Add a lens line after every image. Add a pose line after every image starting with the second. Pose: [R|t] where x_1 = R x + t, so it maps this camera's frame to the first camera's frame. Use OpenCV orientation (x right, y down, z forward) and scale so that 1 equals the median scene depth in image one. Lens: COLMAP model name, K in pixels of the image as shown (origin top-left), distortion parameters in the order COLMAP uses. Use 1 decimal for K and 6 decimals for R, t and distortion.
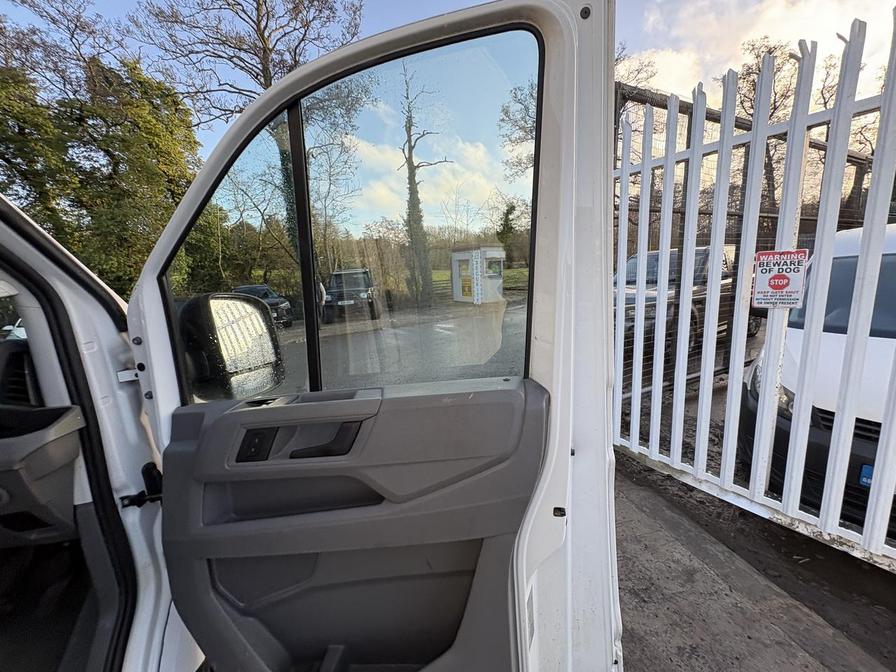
lens RADIAL K [[355.7, 0, 448.0], [0, 355.7, 336.0], [0, 0, 1]] dist [0.001690, -0.000604]
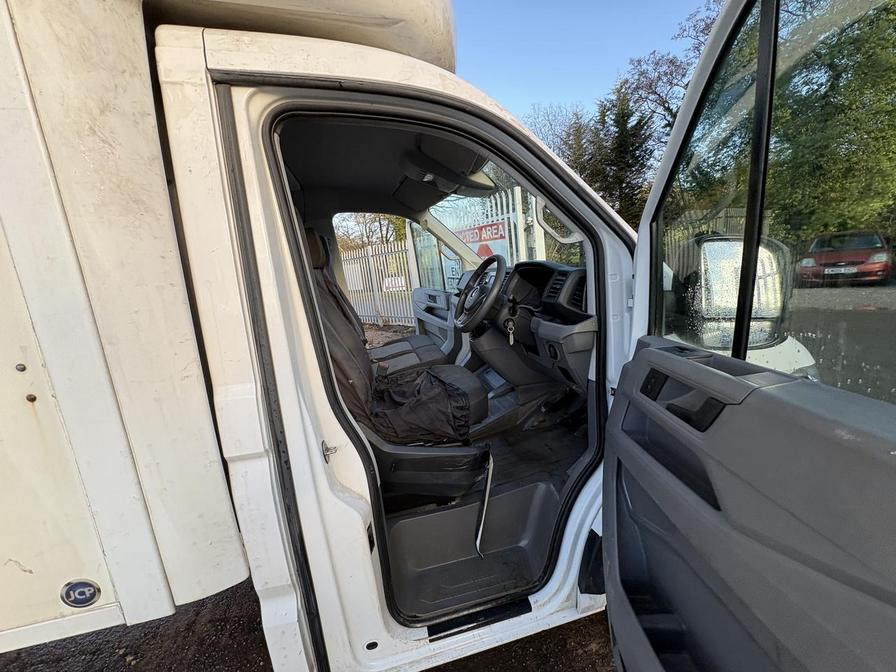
lens RADIAL K [[355.7, 0, 448.0], [0, 355.7, 336.0], [0, 0, 1]] dist [0.001690, -0.000604]
pose [[0.053536, 0.251652, -0.966336, 0.401799], [-0.081003, 0.965629, 0.246981, -0.042024], [0.995275, 0.065053, 0.072080, 0.298490]]
